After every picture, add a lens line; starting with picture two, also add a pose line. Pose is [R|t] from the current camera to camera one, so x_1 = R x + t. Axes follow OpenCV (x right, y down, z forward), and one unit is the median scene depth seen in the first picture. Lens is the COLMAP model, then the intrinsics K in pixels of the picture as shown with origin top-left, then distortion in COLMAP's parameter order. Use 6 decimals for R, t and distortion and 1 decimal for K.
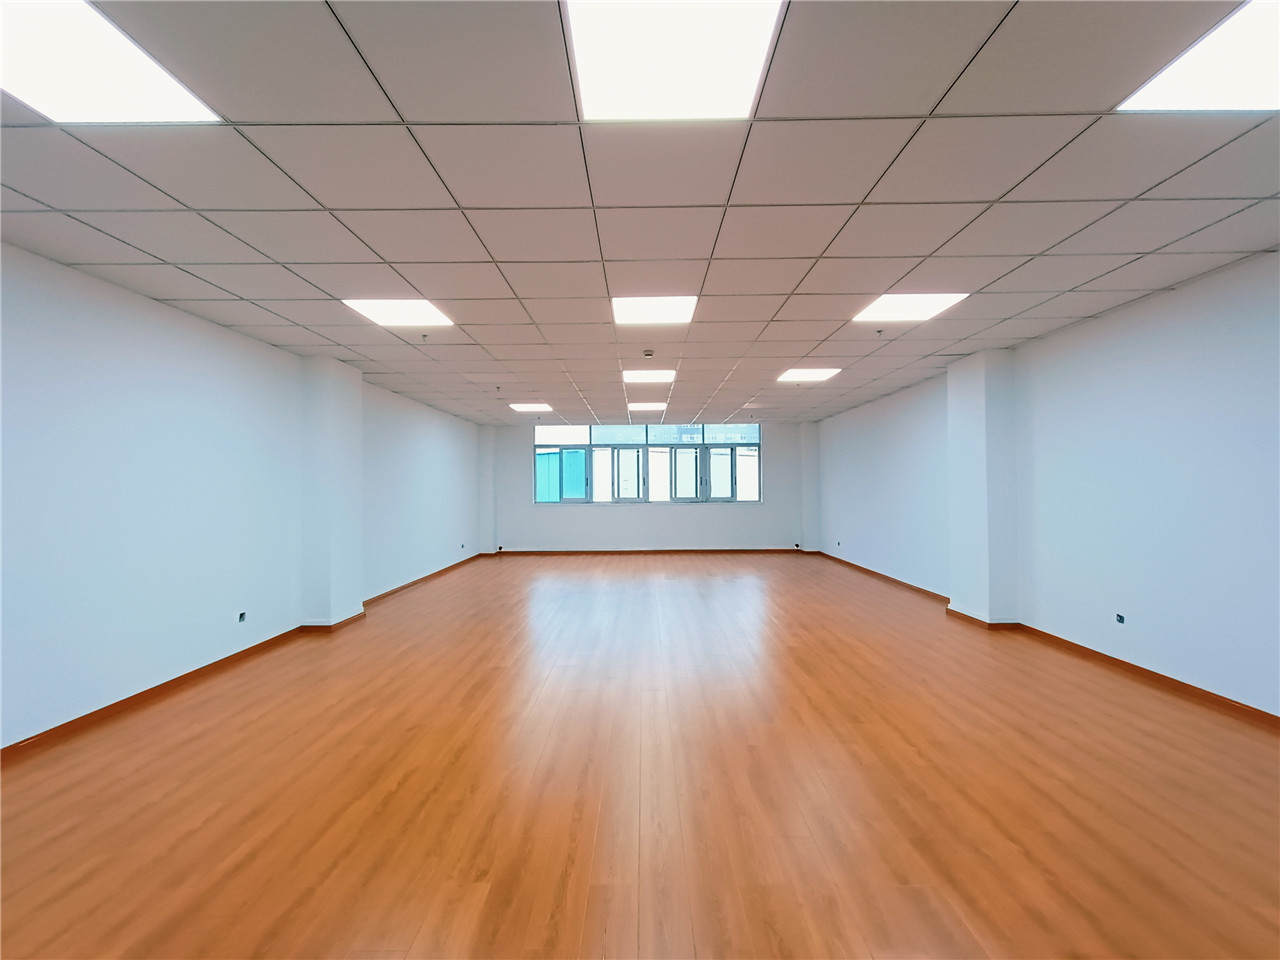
lens RADIAL K [[579.6, 0, 615.0], [0, 579.6, 469.9], [0, 0, 1]] dist [0.010939, 0.001050]
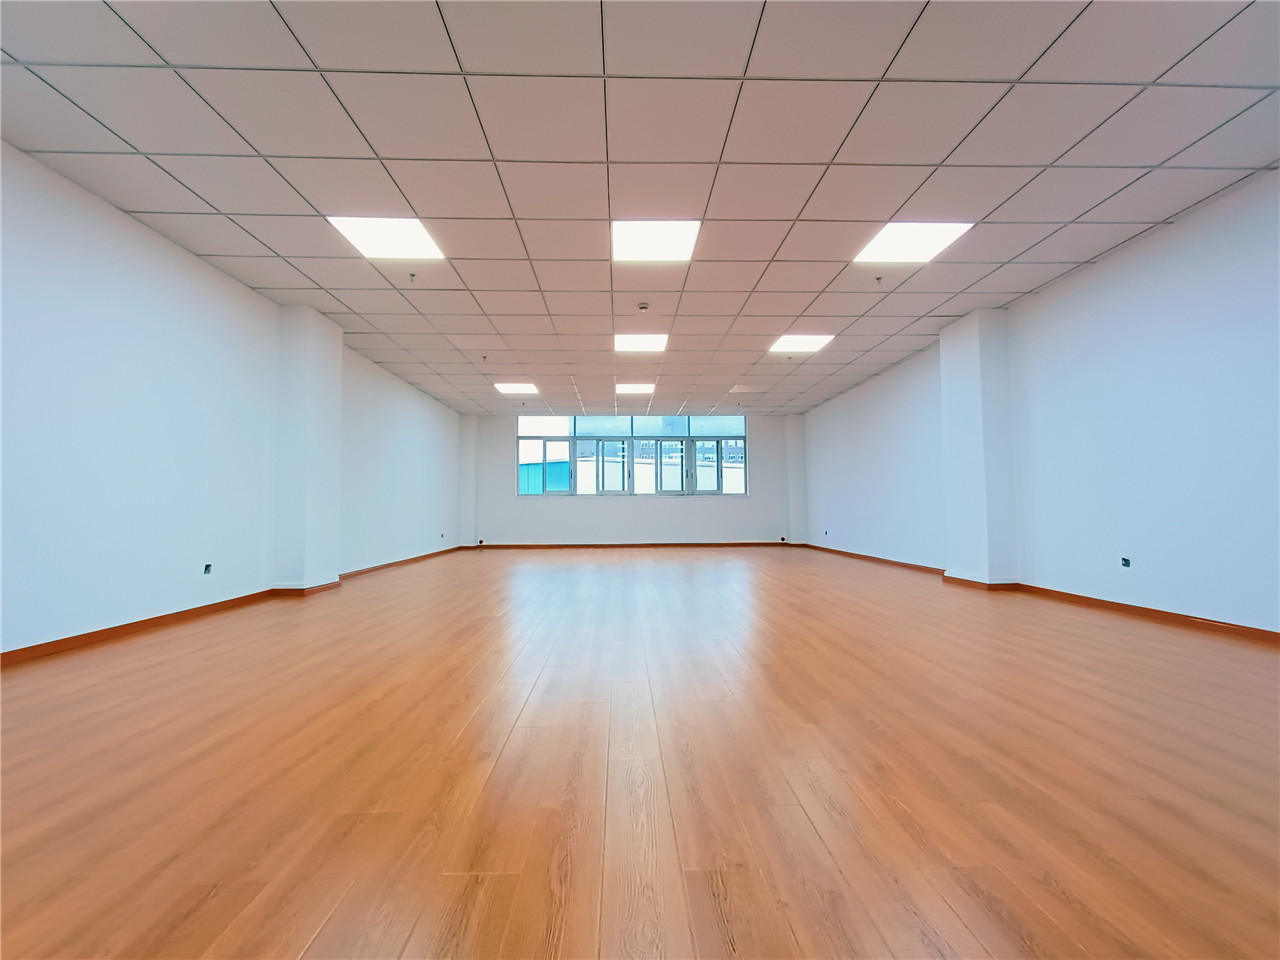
lens RADIAL K [[579.6, 0, 614.6], [0, 579.6, 473.2], [0, 0, 1]] dist [0.010939, 0.001050]
pose [[0.999225, 0.006034, 0.038892, -0.035257], [-0.004507, 0.999221, -0.039213, 0.156275], [-0.039099, 0.039007, 0.998474, 0.050061]]
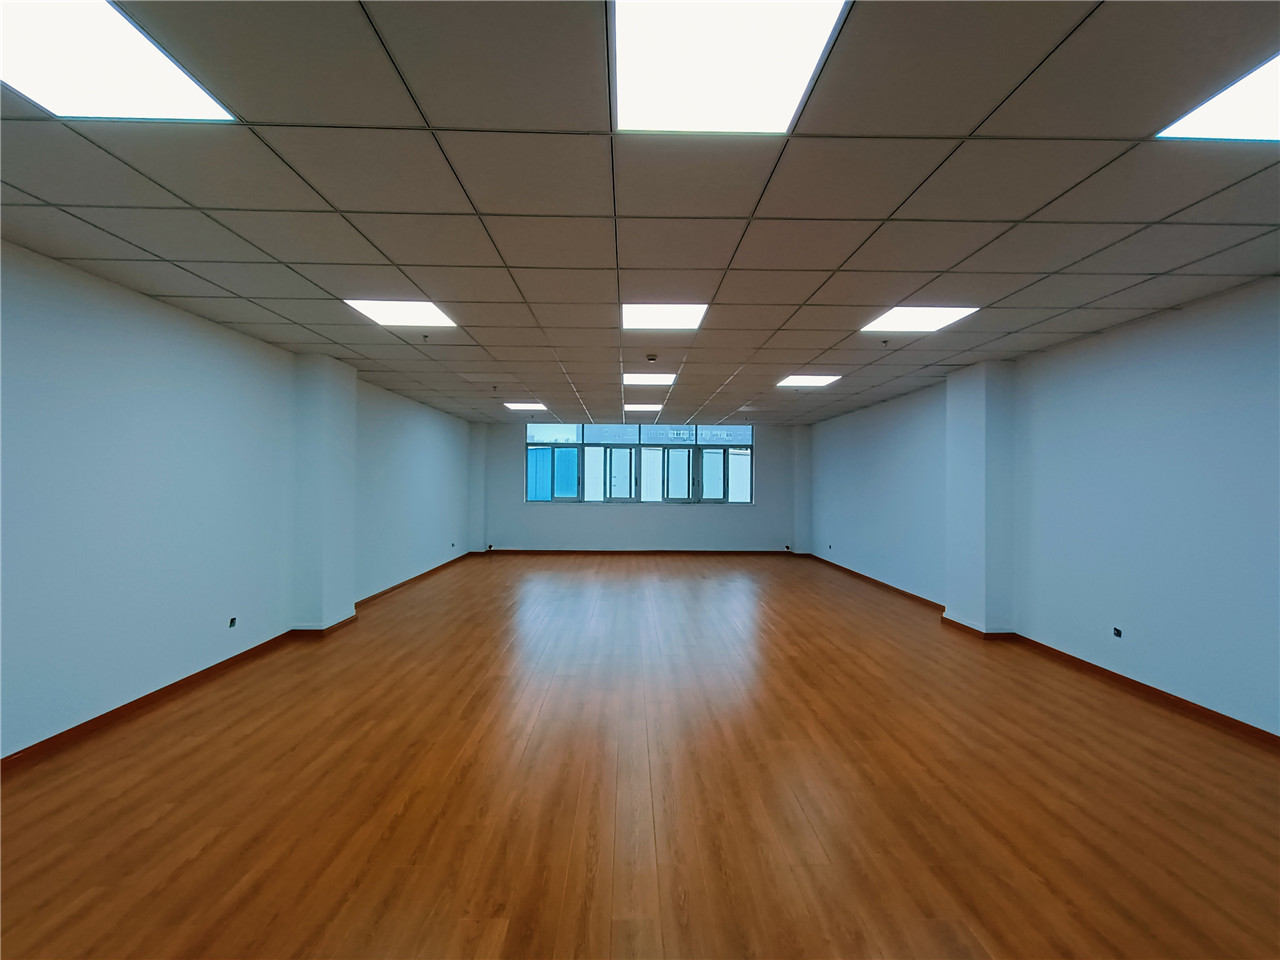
lens RADIAL K [[579.6, 0, 614.8], [0, 579.6, 467.9], [0, 0, 1]] dist [0.010939, 0.001050]
pose [[0.999521, 0.015331, 0.026873, -0.038081], [-0.015505, 0.999860, 0.006248, -0.024497], [-0.026774, -0.006662, 0.999619, 0.015929]]
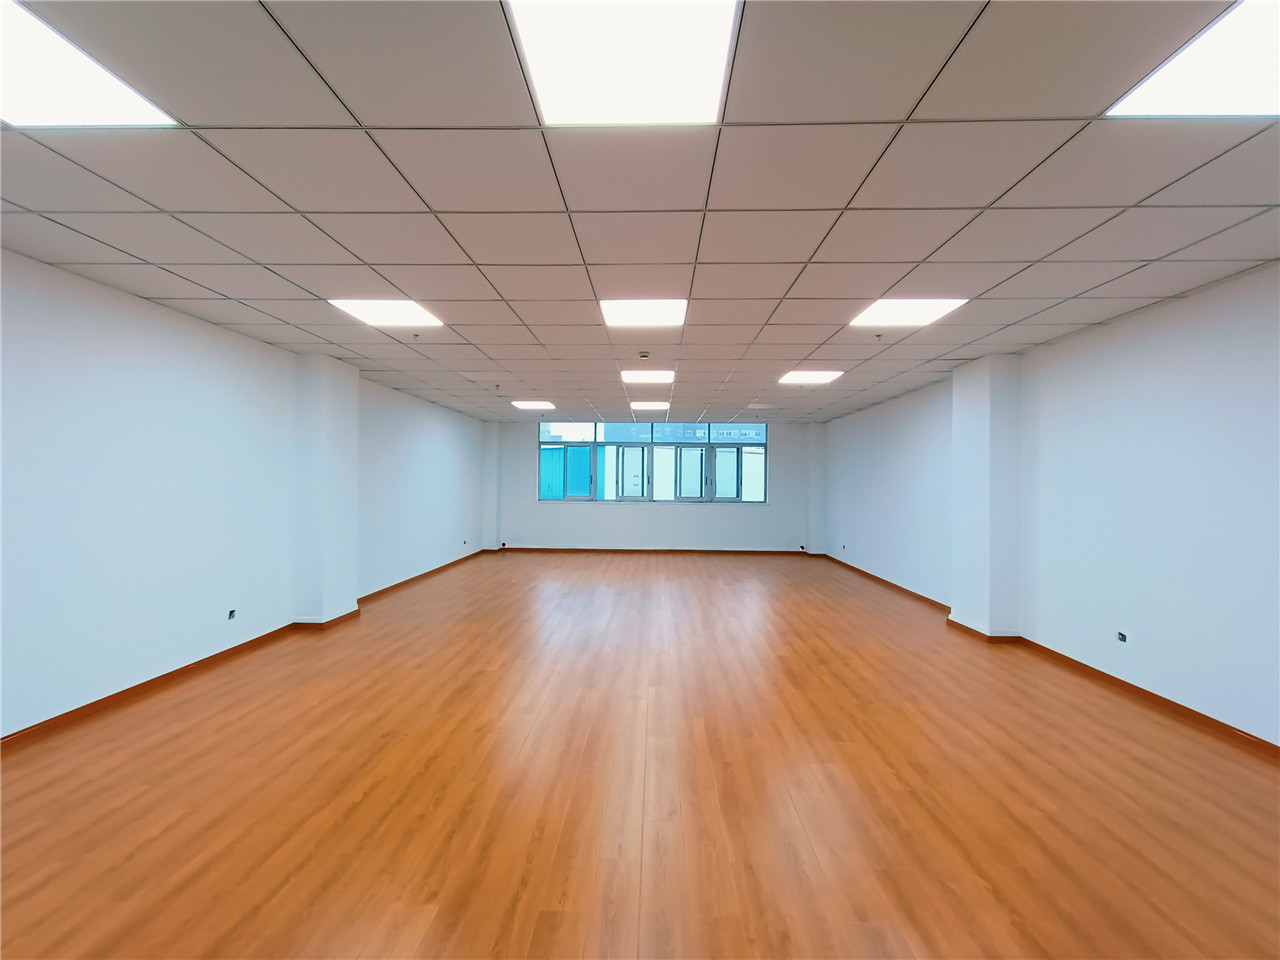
lens RADIAL K [[579.6, 0, 616.5], [0, 579.6, 469.5], [0, 0, 1]] dist [0.010939, 0.001050]
pose [[0.999600, 0.015723, -0.023487, 0.049473], [-0.015482, 0.999826, 0.010402, -0.020673], [0.023646, -0.010035, 0.999670, 0.016151]]
